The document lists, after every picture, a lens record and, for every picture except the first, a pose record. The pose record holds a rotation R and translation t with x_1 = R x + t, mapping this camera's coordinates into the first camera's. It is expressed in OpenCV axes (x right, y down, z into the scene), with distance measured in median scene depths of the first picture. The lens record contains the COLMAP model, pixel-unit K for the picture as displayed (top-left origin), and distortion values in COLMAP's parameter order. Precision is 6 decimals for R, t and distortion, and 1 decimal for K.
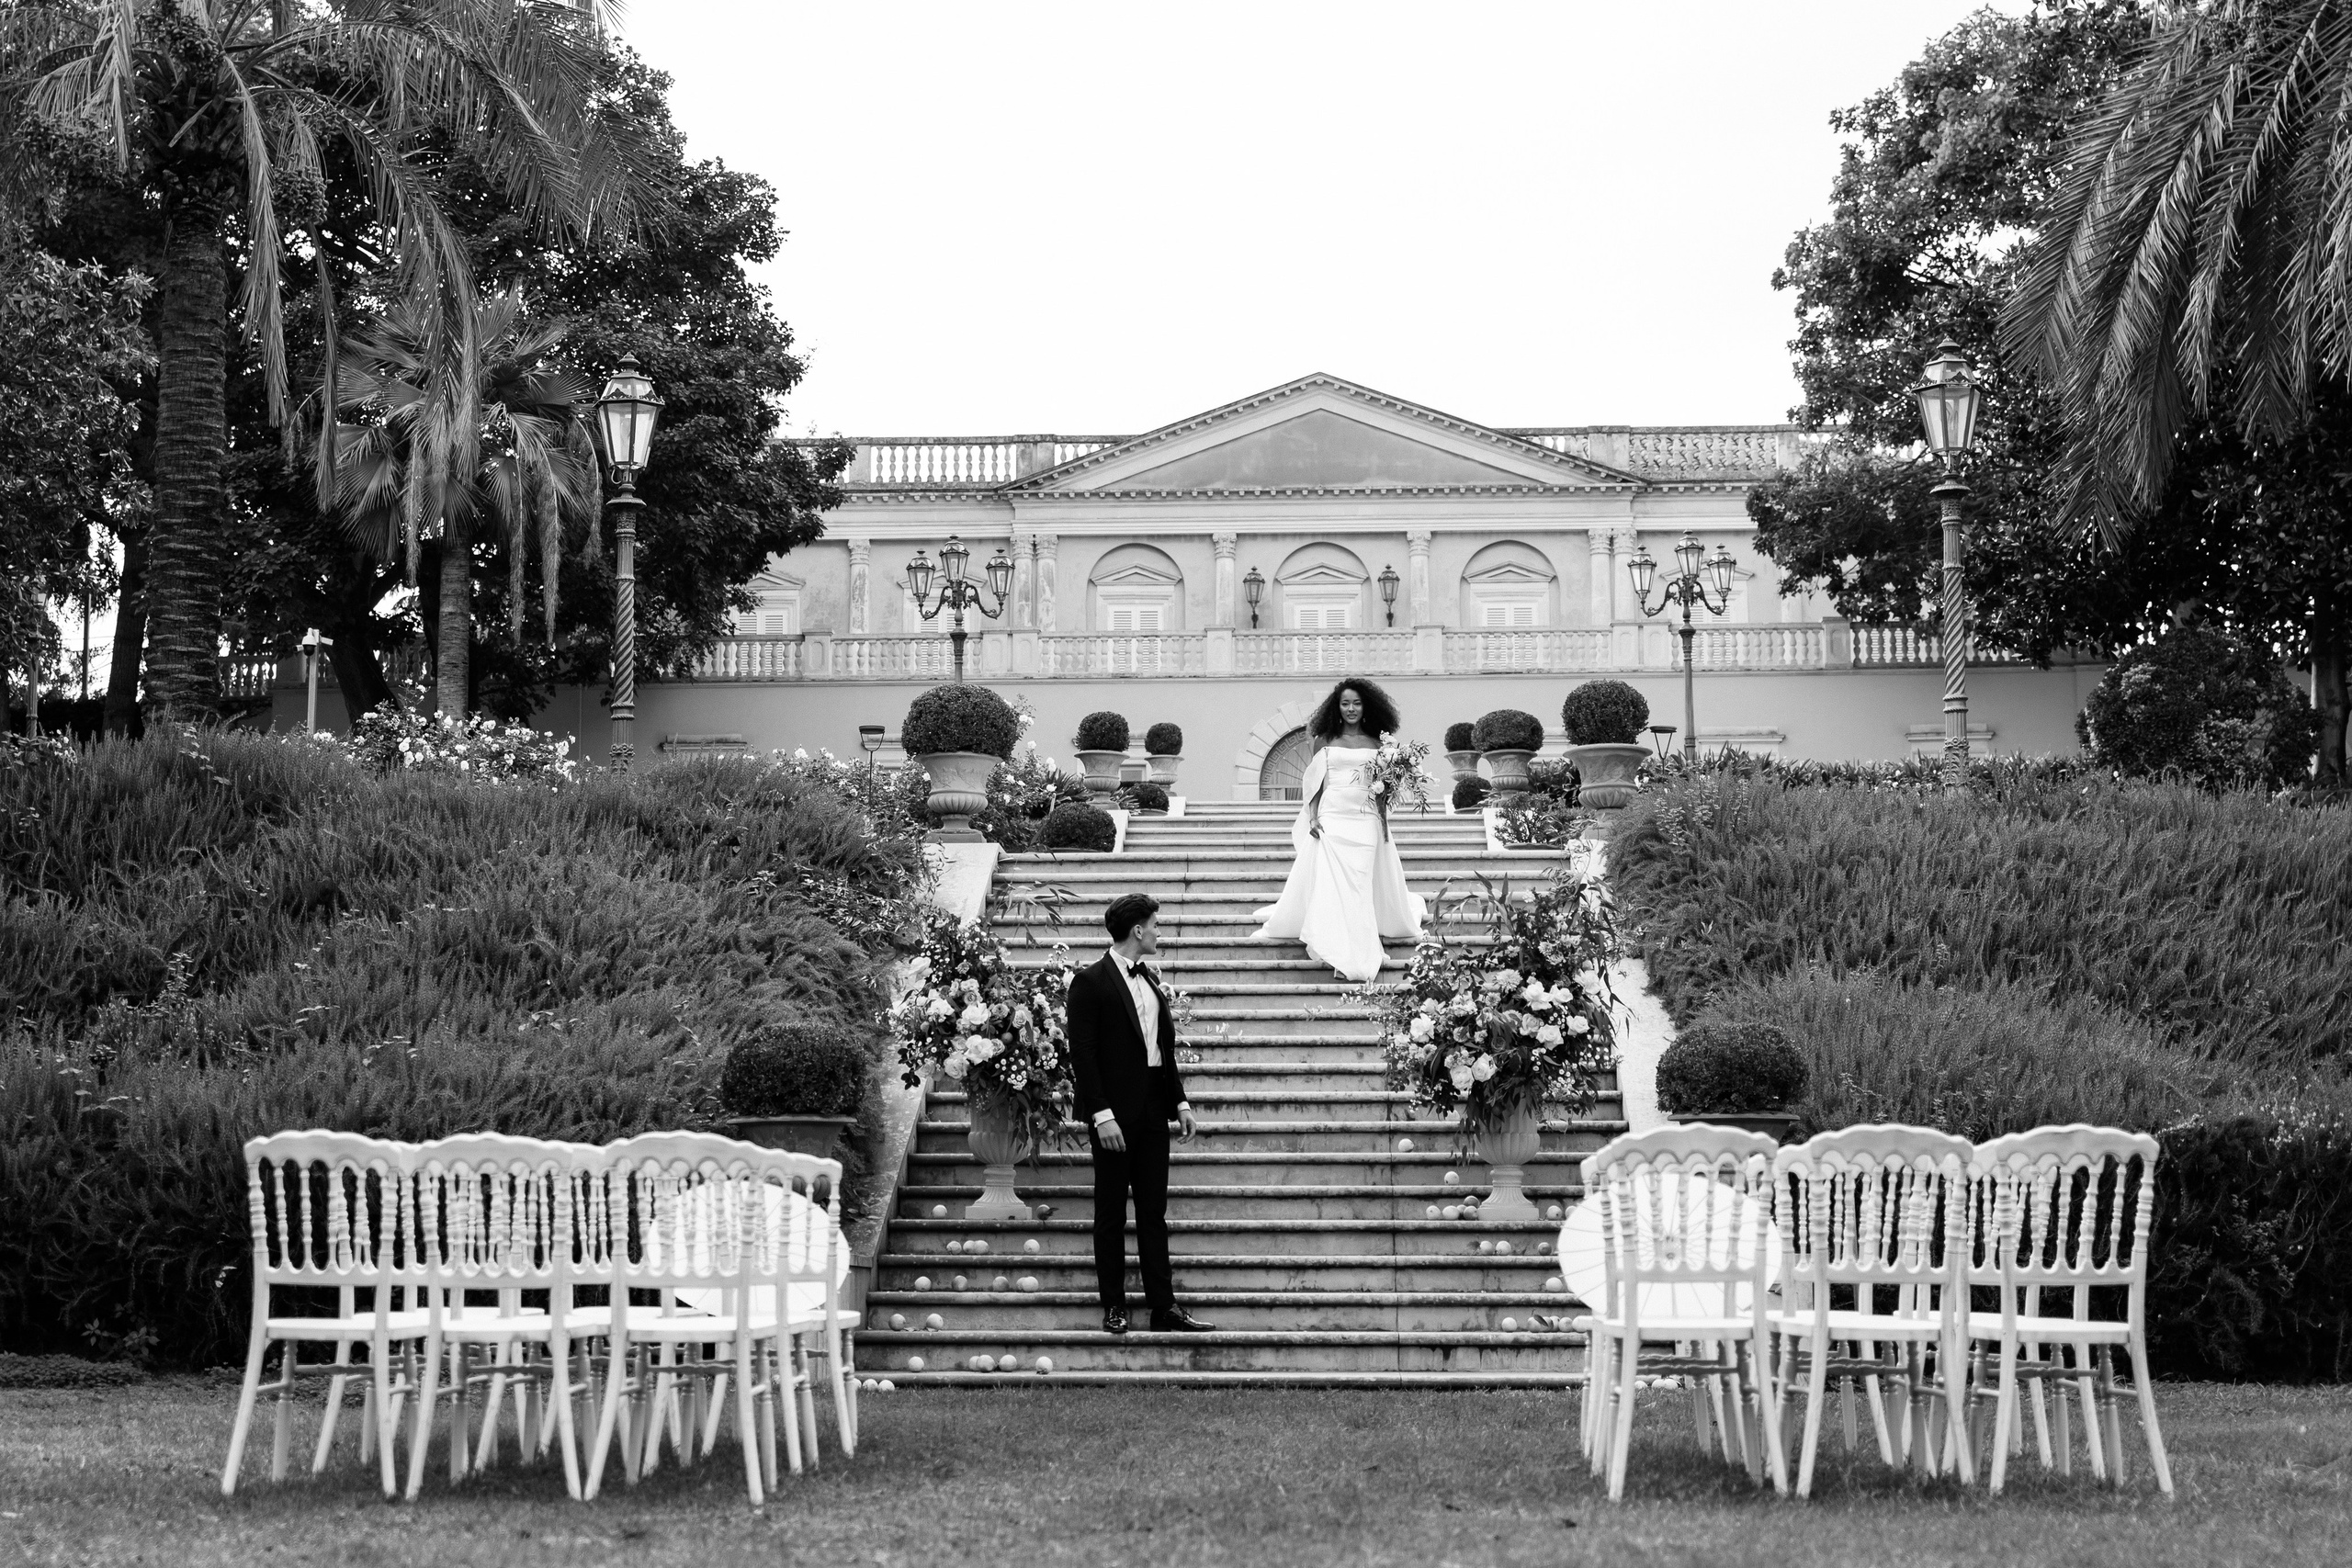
lens RADIAL K [[3635.3, 0, 1166.9], [0, 3635.3, 789.5], [0, 0, 1]] dist [0.024933, 0.000000]
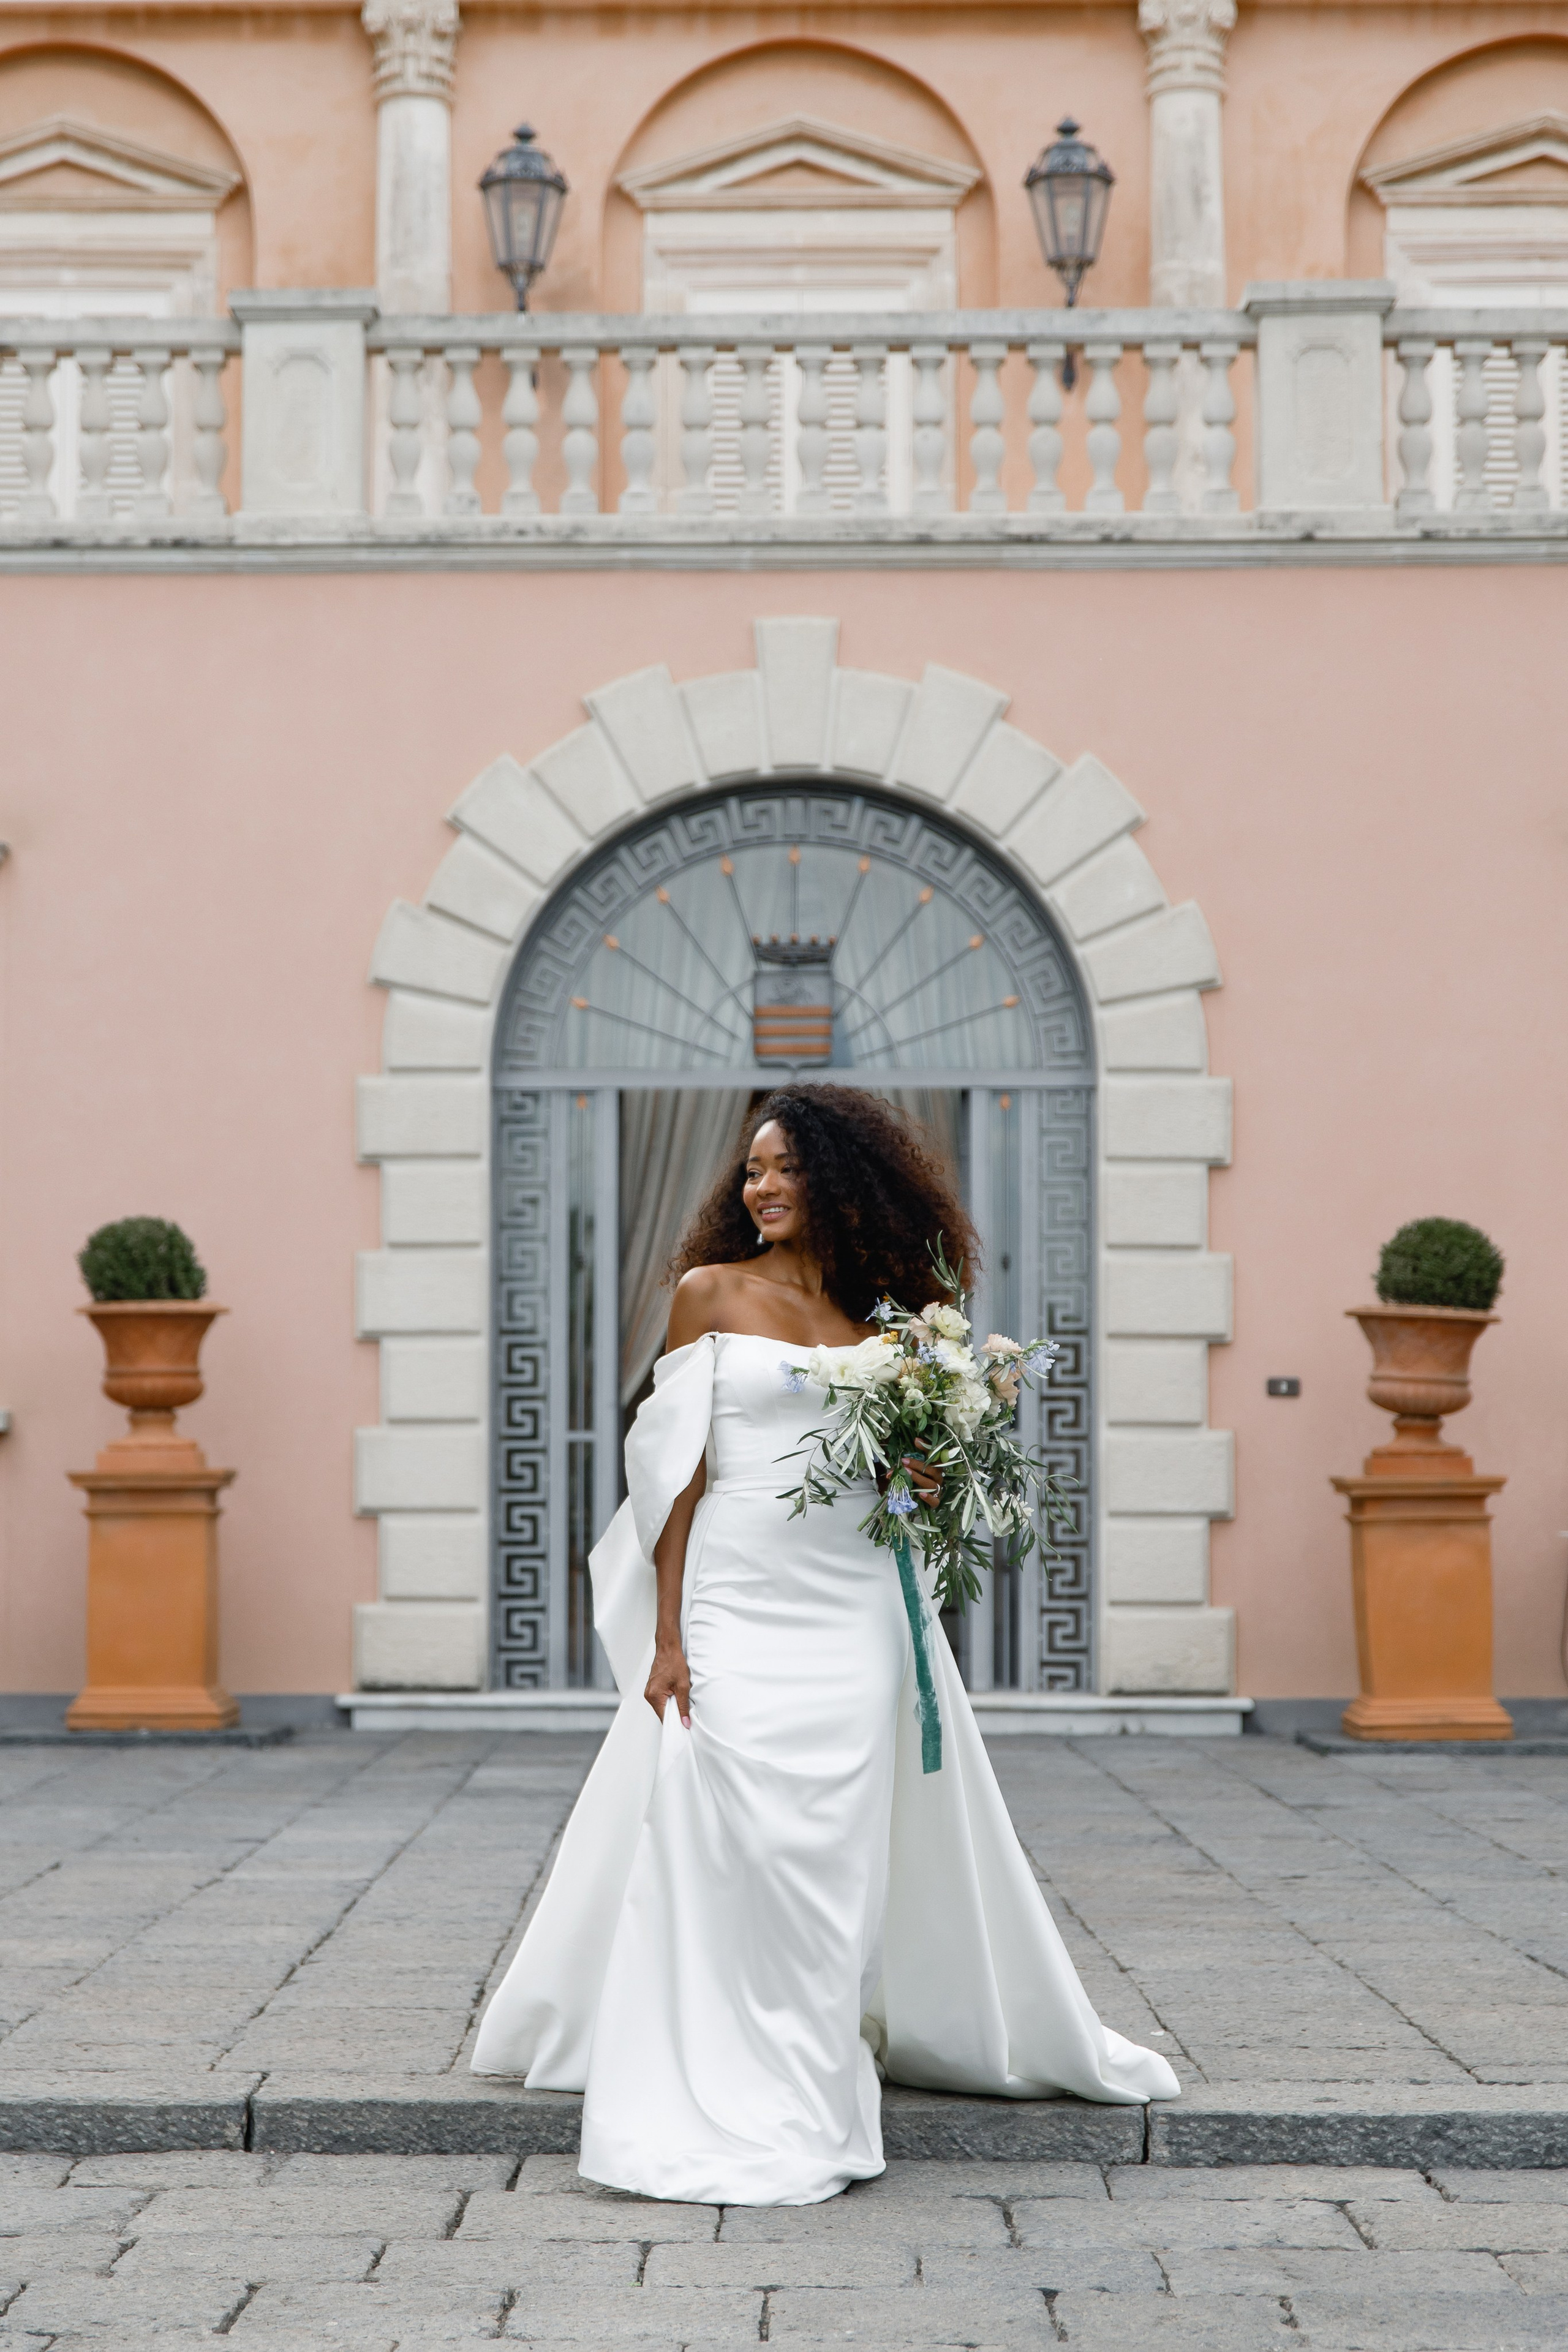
lens RADIAL K [[4518.7, 0, 777.0], [0, 4518.7, 1164.5], [0, 0, 1]] dist [0.015188, 0.000000]
pose [[0.999376, 0.000282, 0.035323, 0.037620], [-0.003130, 0.996742, 0.080594, -0.019637], [-0.035185, -0.080654, 0.996121, 0.854488]]
